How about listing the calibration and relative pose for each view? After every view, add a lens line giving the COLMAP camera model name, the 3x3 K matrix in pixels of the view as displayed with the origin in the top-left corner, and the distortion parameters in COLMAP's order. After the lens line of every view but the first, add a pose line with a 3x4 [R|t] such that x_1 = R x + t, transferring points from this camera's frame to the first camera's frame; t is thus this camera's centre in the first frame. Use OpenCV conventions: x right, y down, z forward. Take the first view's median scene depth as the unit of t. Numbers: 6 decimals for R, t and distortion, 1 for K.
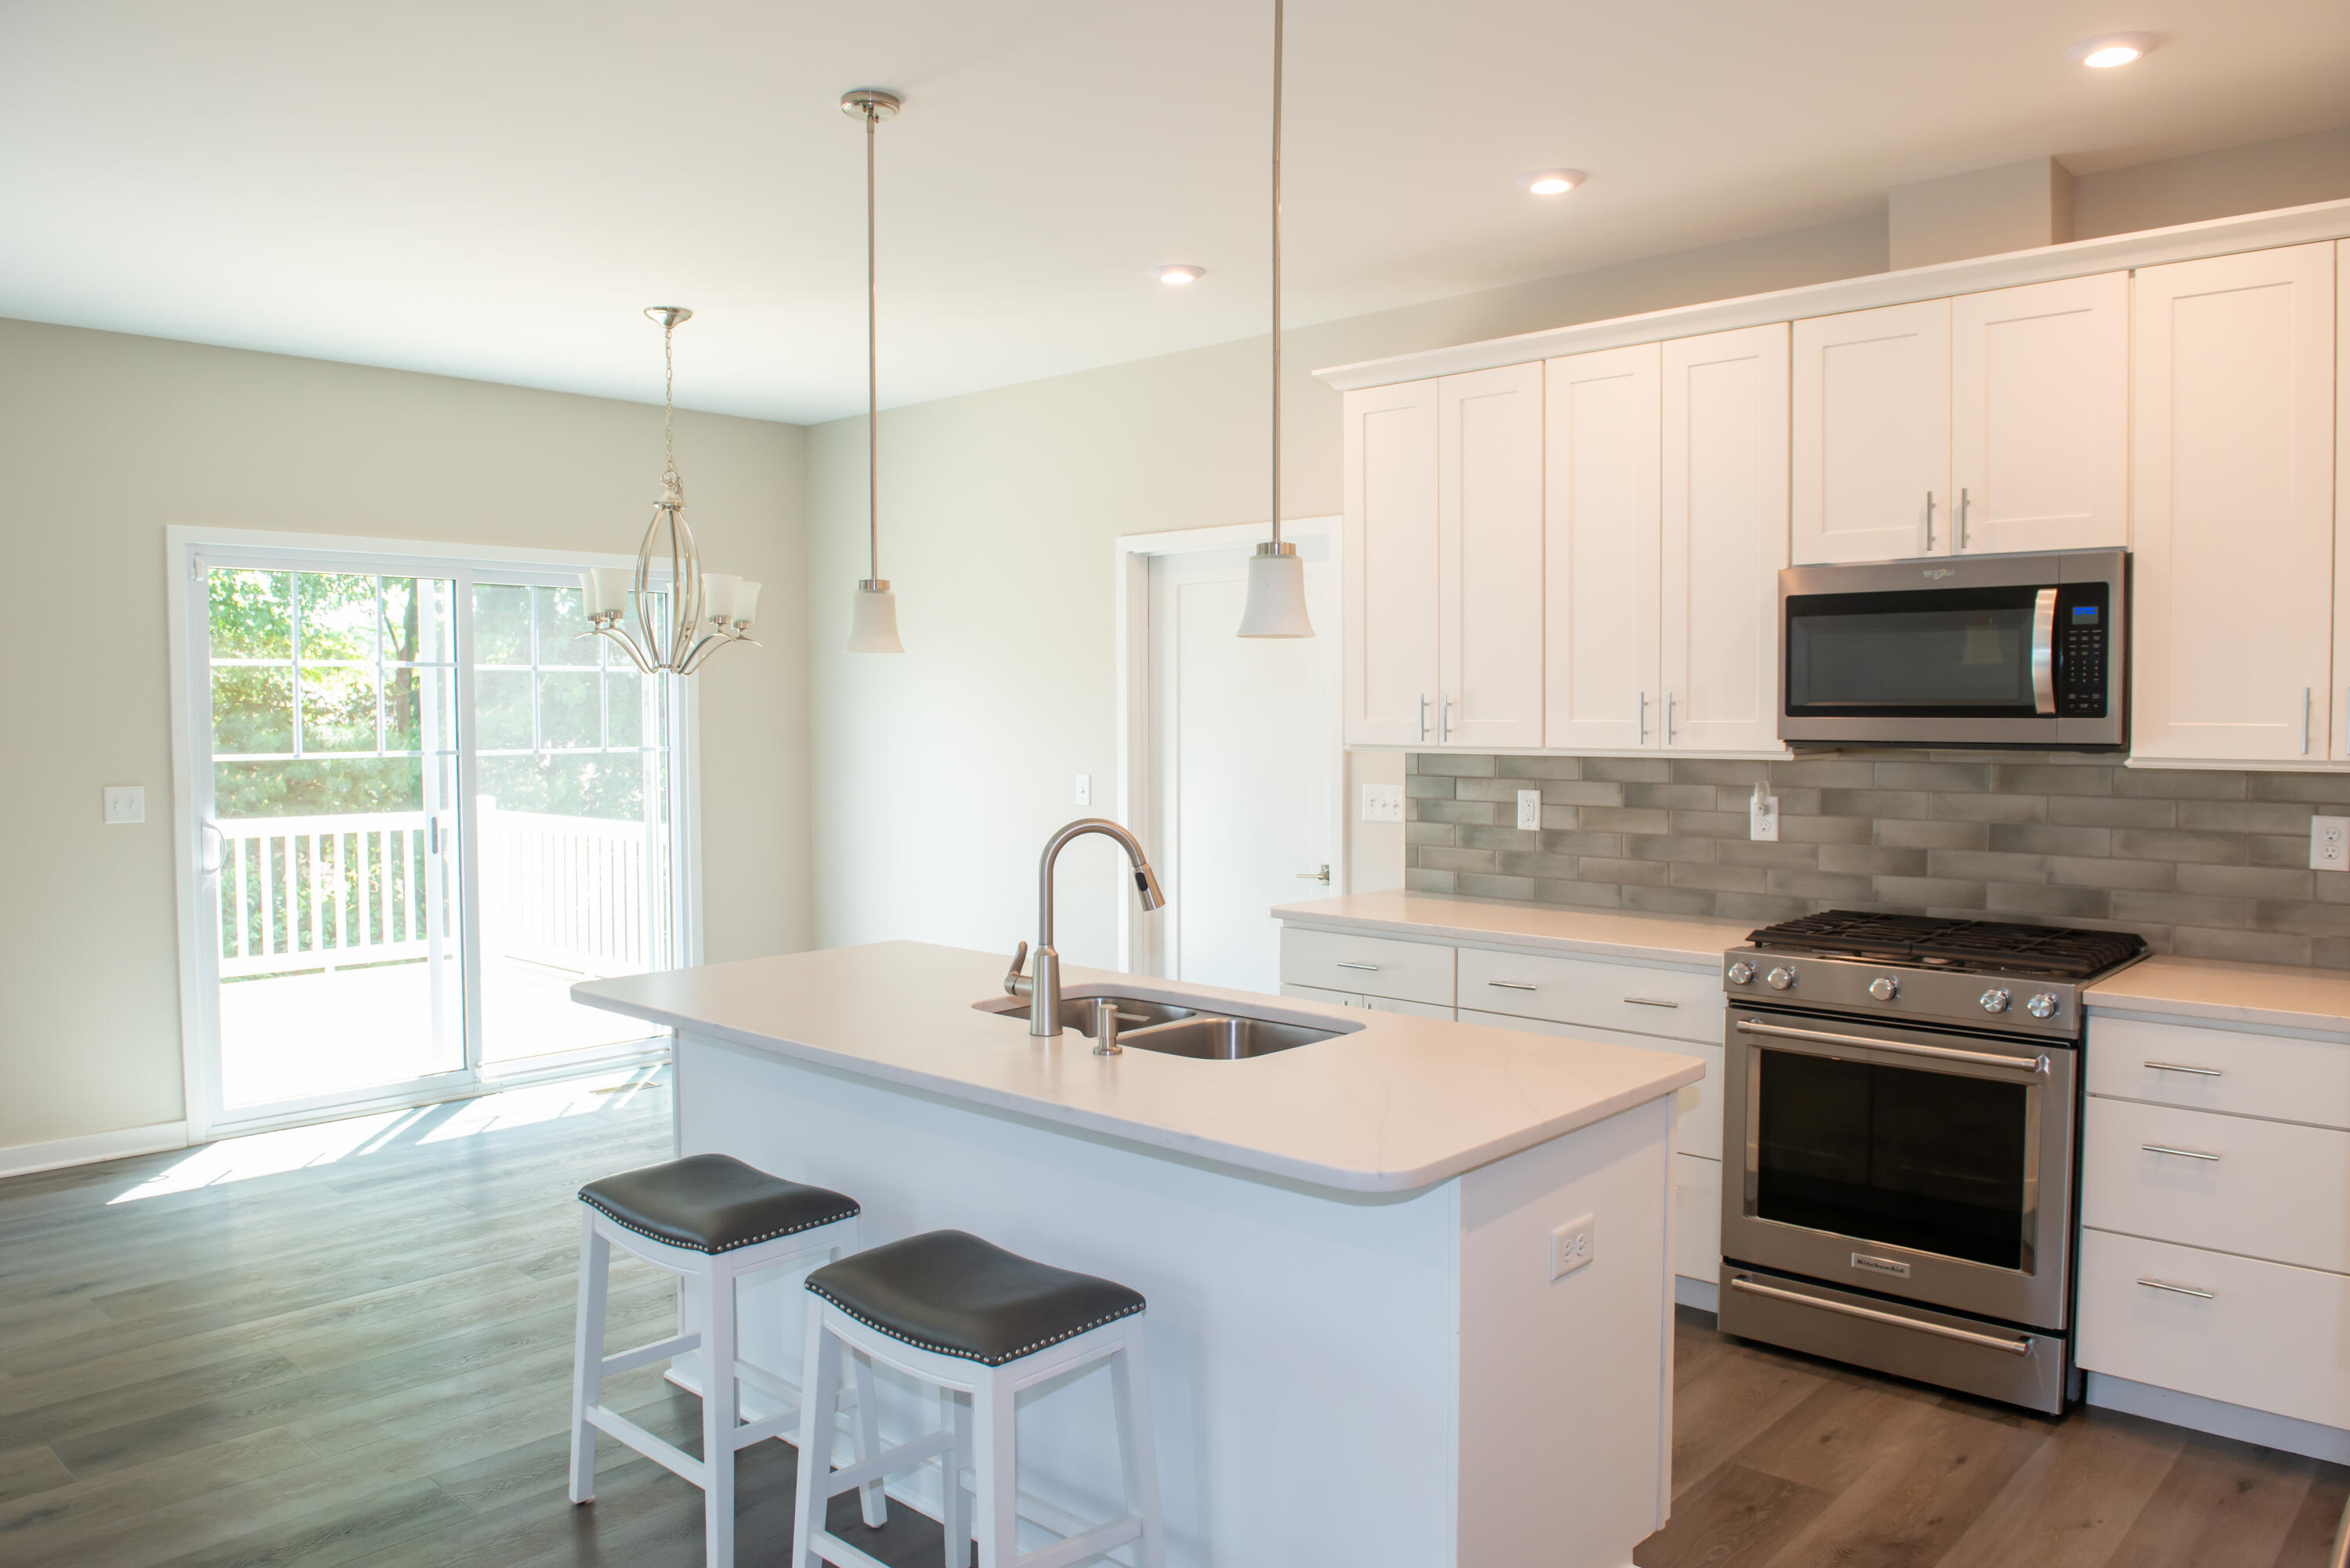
lens RADIAL K [[1652.5, 0, 1167.0], [0, 1652.5, 785.2], [0, 0, 1]] dist [-0.037727, 0.002619]
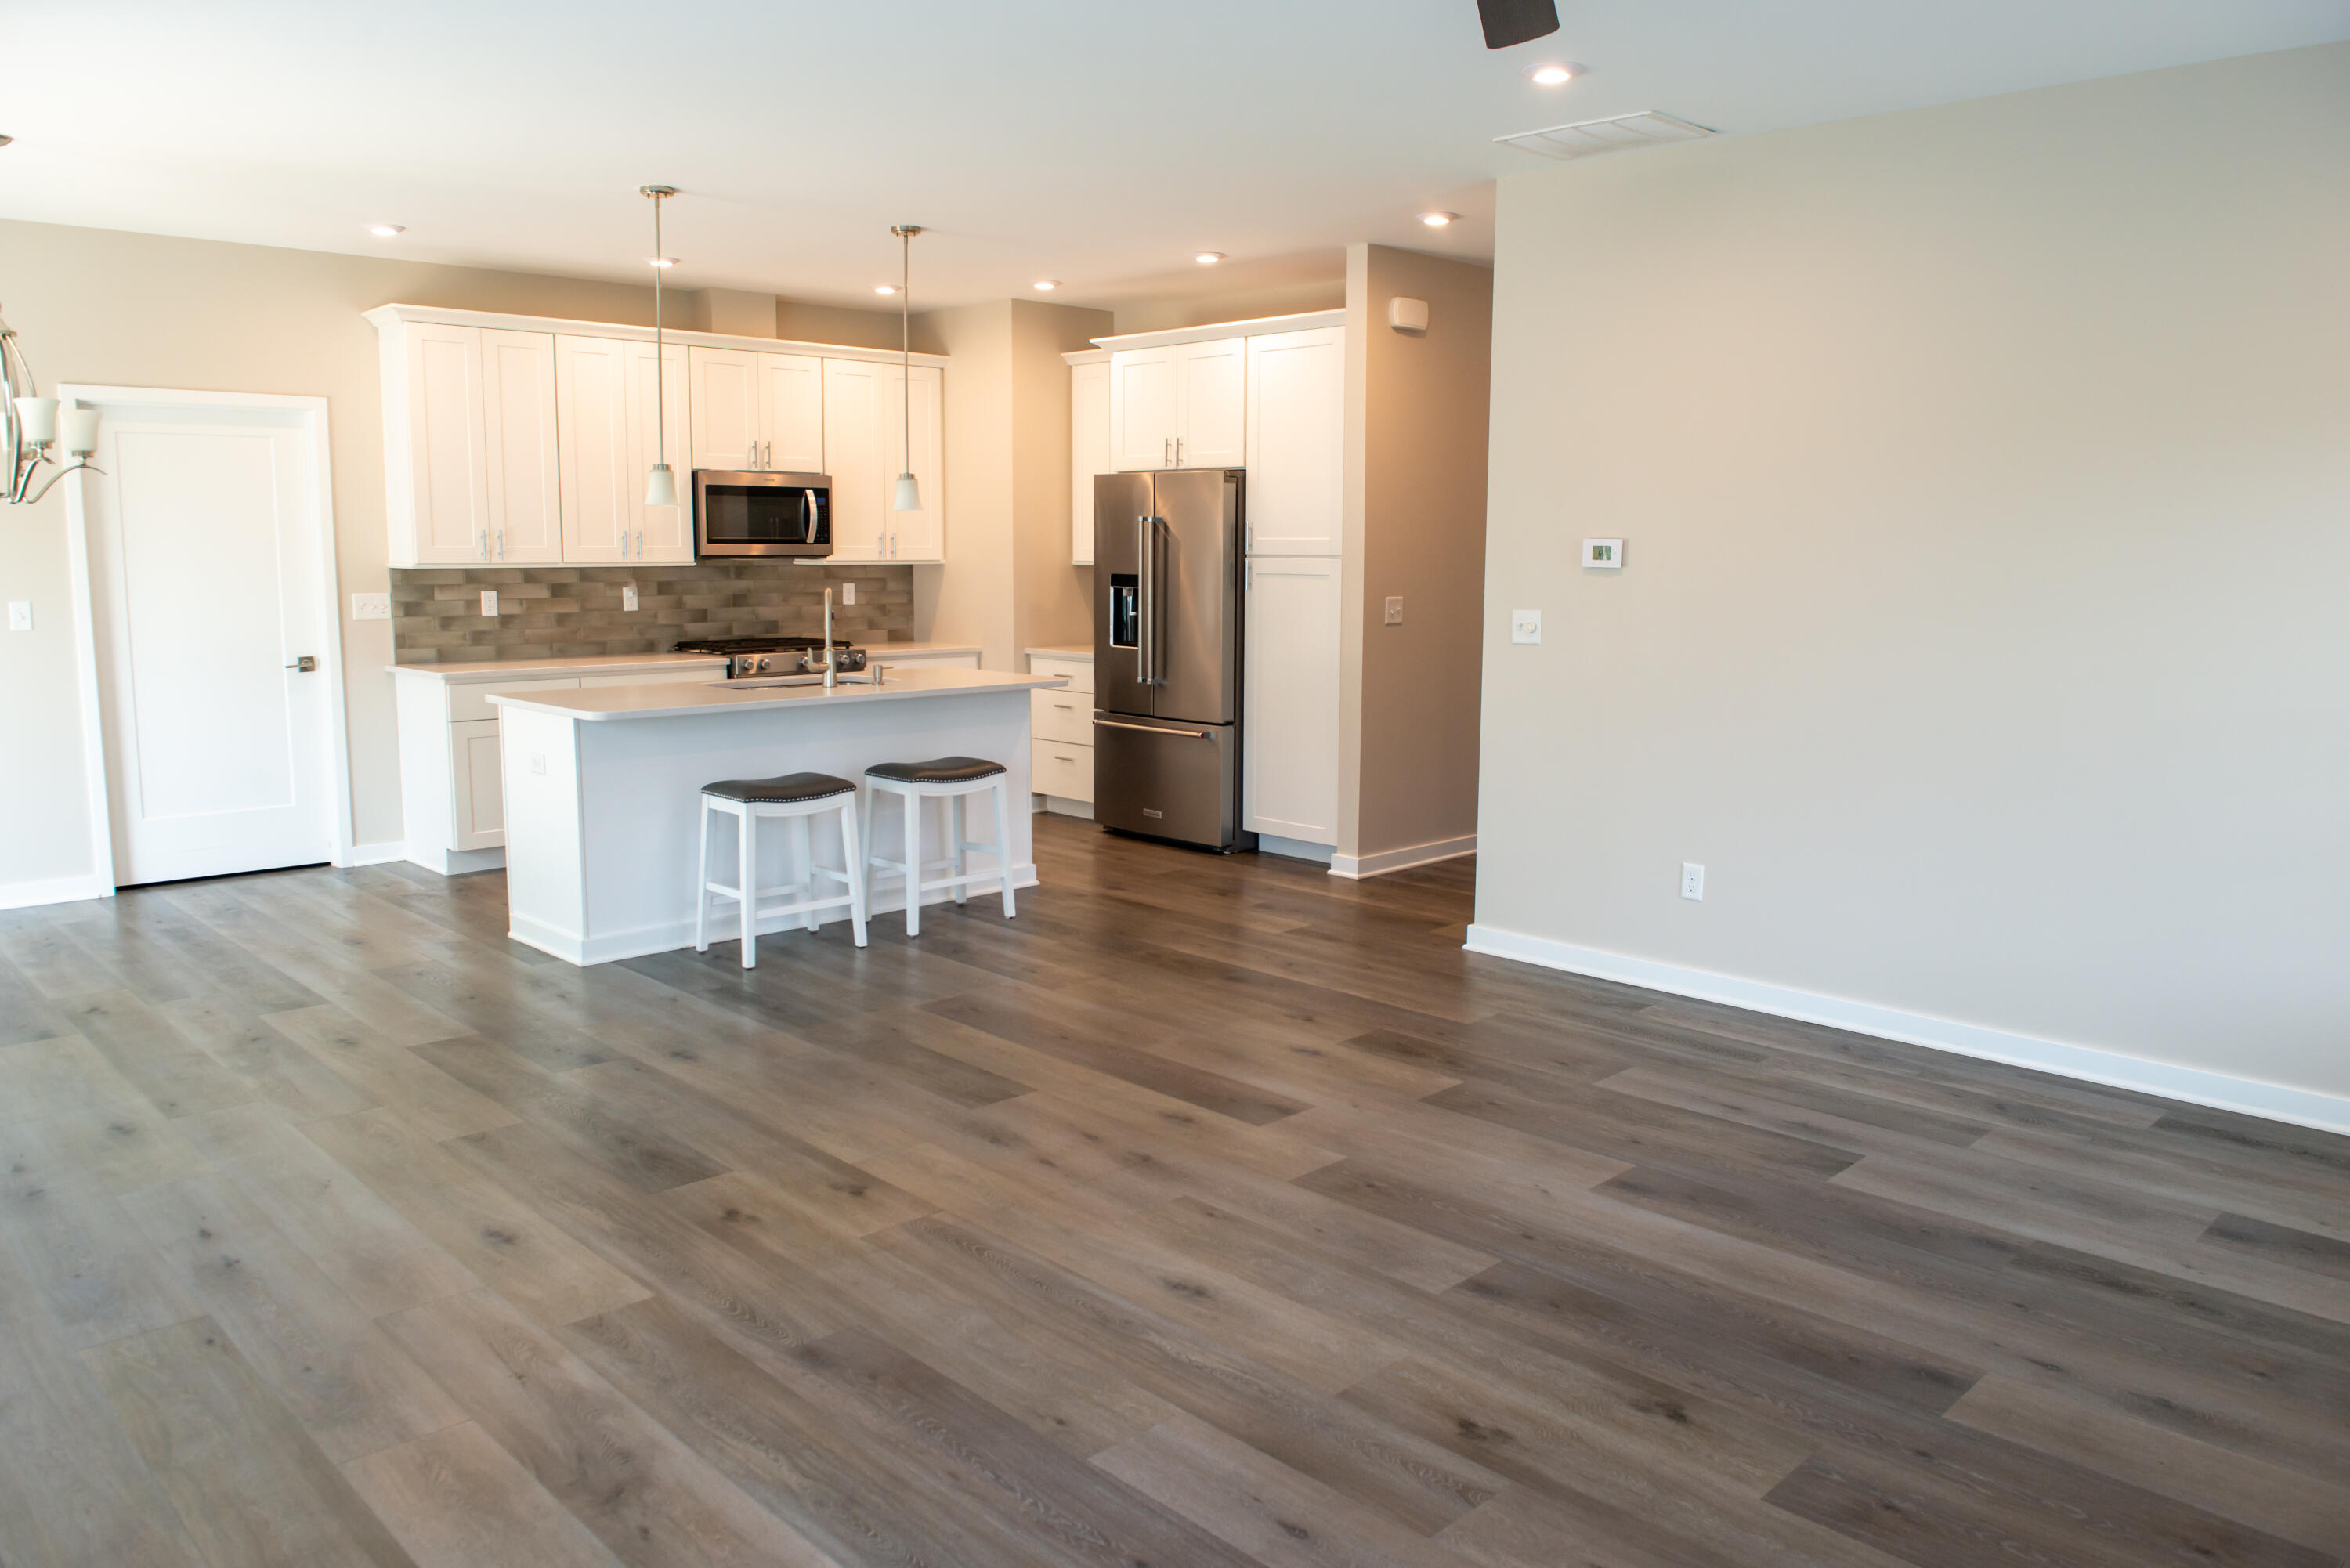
lens RADIAL K [[1652.5, 0, 1167.0], [0, 1652.5, 785.2], [0, 0, 1]] dist [-0.037727, 0.002619]
pose [[0.039541, -0.134156, 0.990171, -1.454308], [0.047079, 0.990096, 0.132265, 0.010549], [-0.998108, 0.041386, 0.045465, 0.288851]]
